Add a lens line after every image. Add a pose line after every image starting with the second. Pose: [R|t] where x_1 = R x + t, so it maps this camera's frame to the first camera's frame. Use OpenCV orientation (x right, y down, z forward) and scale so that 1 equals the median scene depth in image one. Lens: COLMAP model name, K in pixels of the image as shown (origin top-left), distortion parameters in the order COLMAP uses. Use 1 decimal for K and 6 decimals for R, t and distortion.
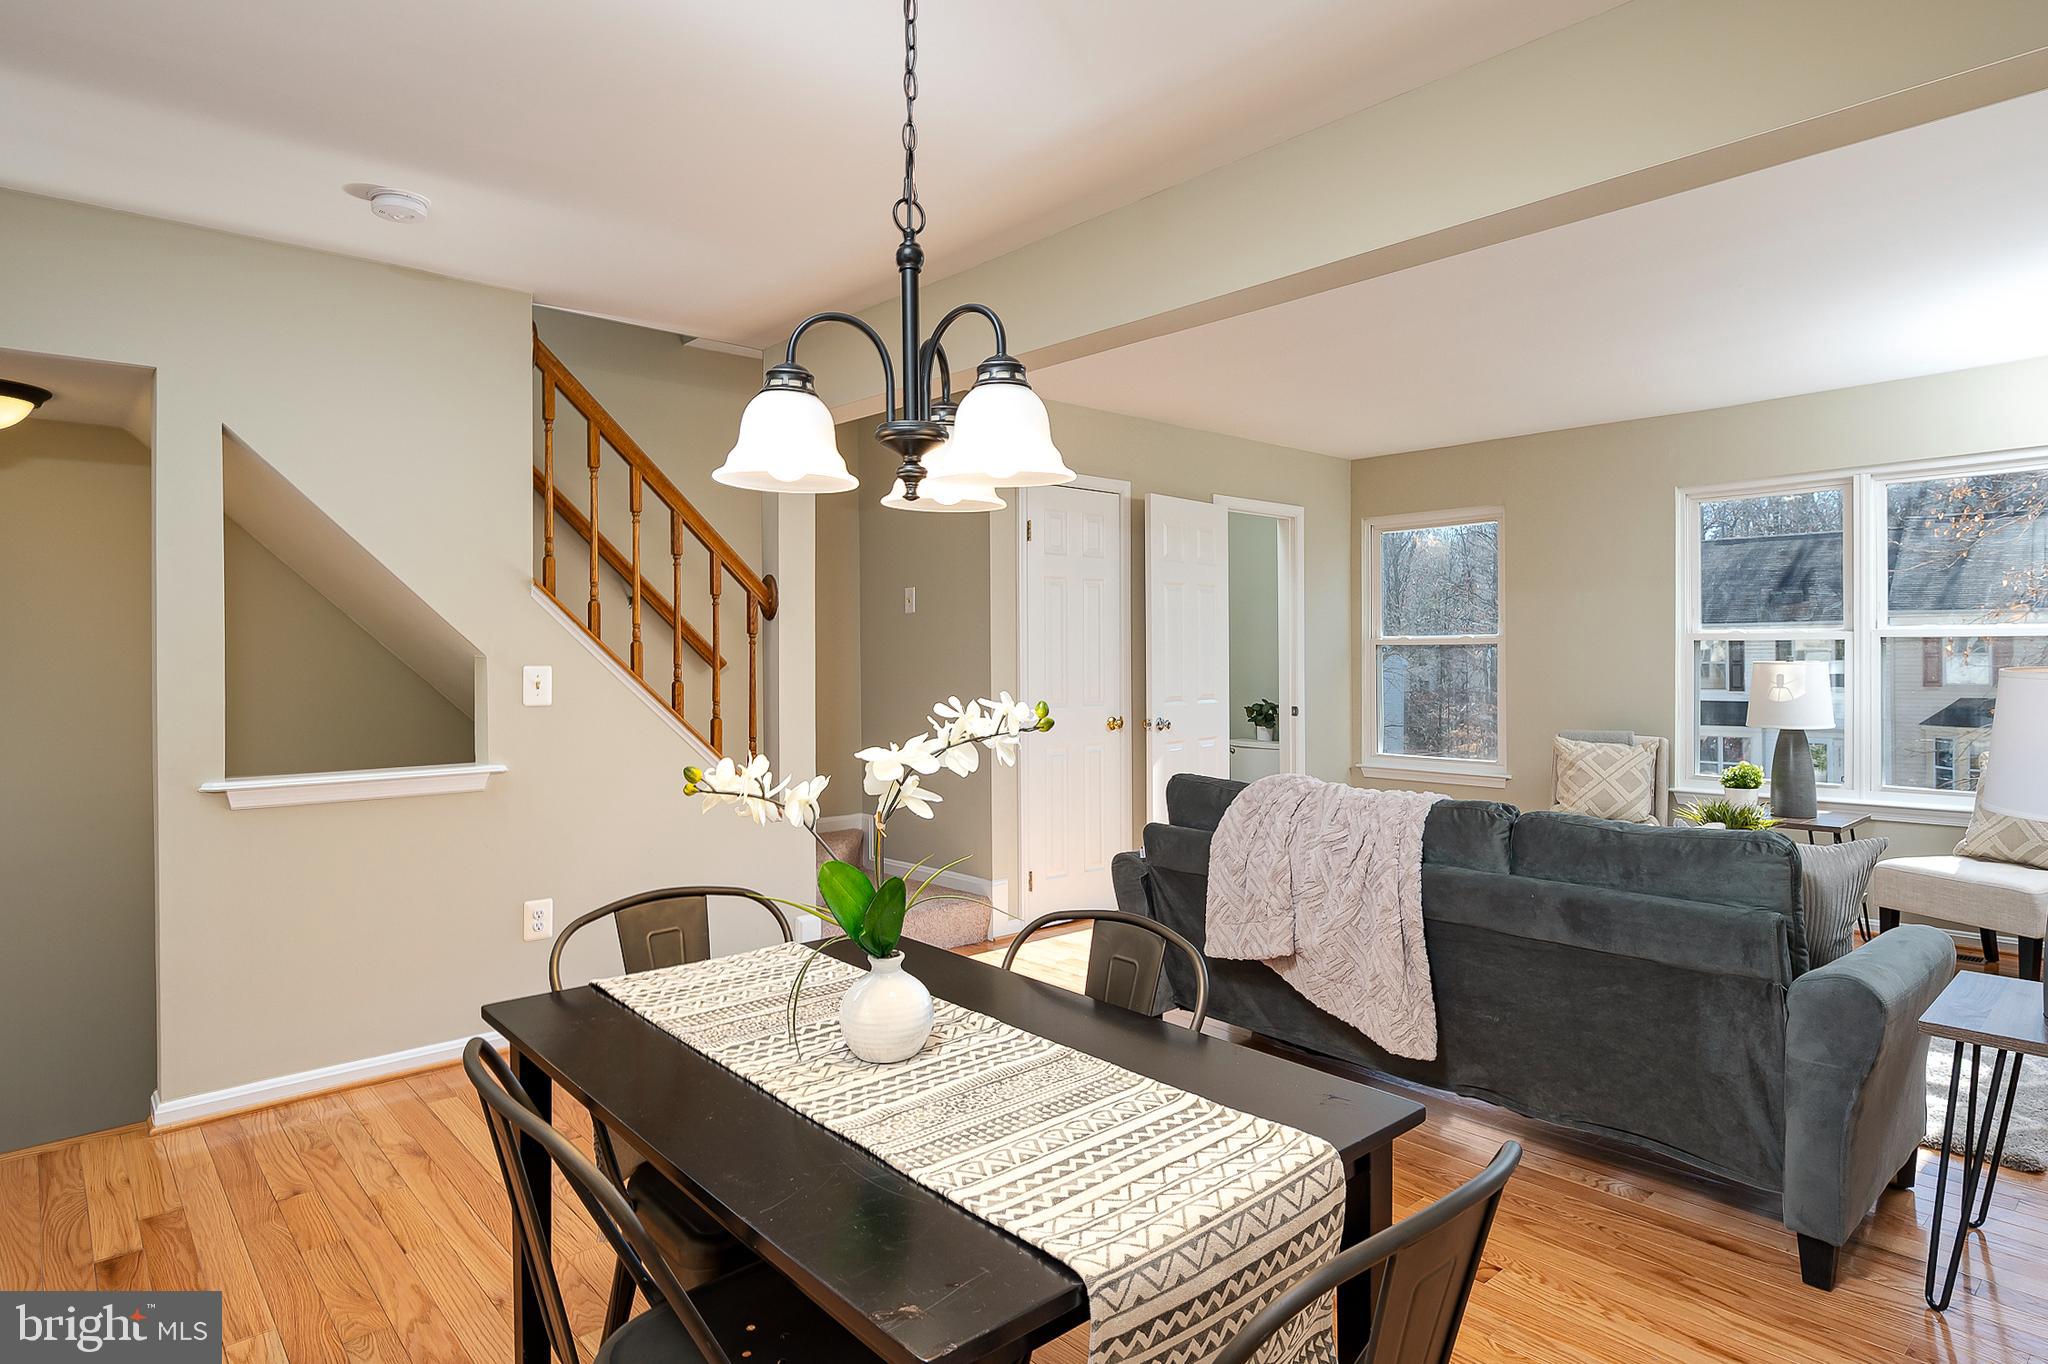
lens RADIAL K [[1107.7, 0, 1026.4], [0, 1107.7, 672.6], [0, 0, 1]] dist [-0.003168, 0.000355]
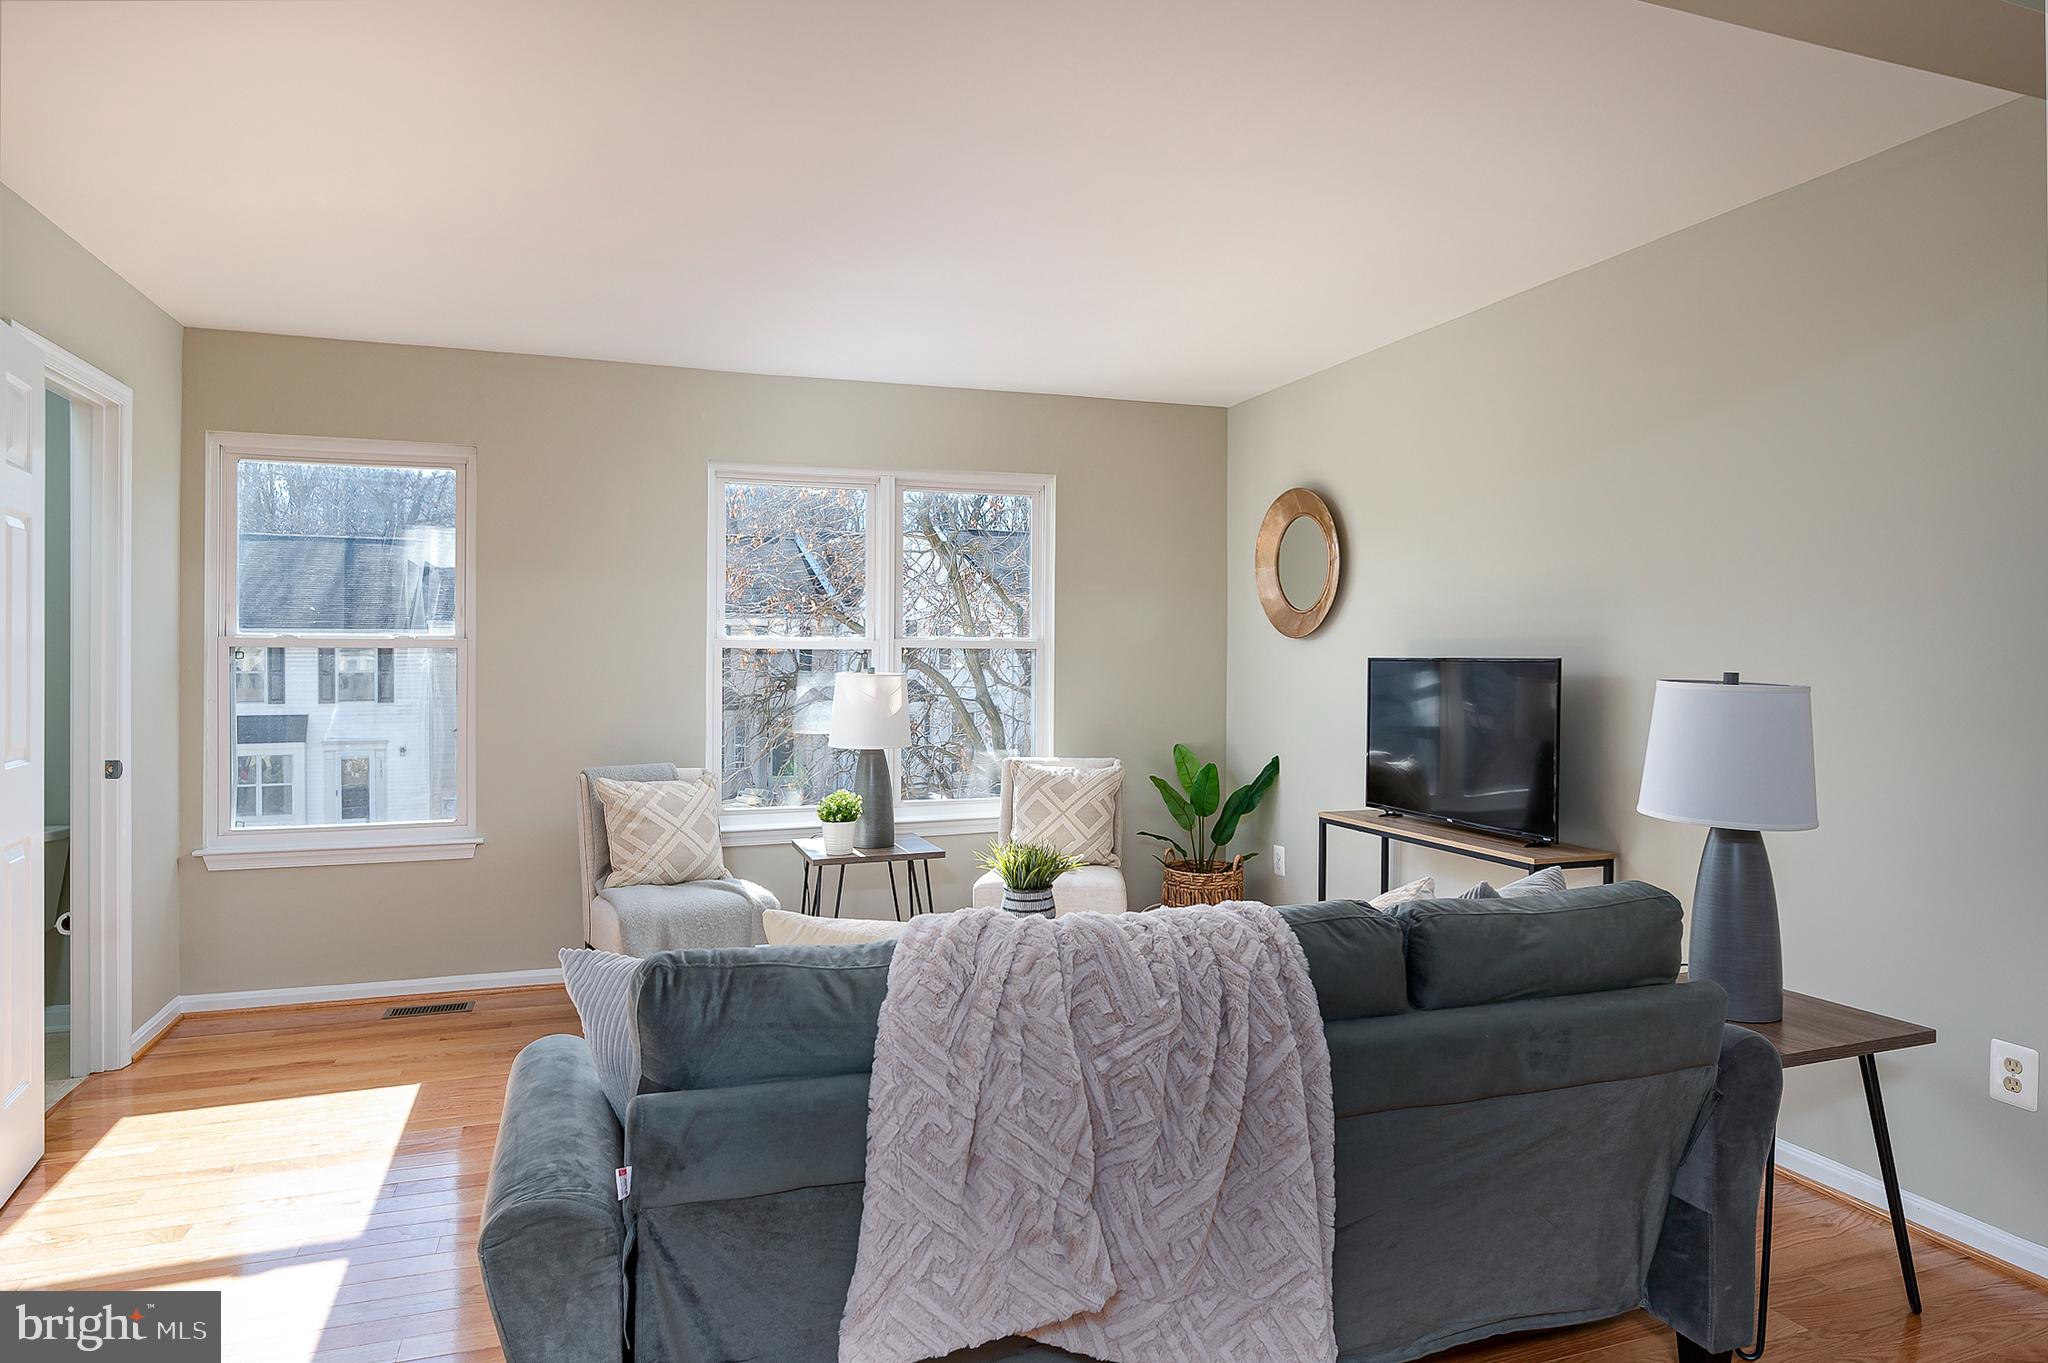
lens RADIAL K [[1188.3, 0, 1014.0], [0, 1188.3, 671.2], [0, 0, 1]] dist [-0.014633, 0.000964]
pose [[0.389379, -0.003636, 0.921070, -0.130661], [0.012595, 0.999920, -0.001377, -0.007368], [-0.920991, 0.012137, 0.389394, 0.453715]]
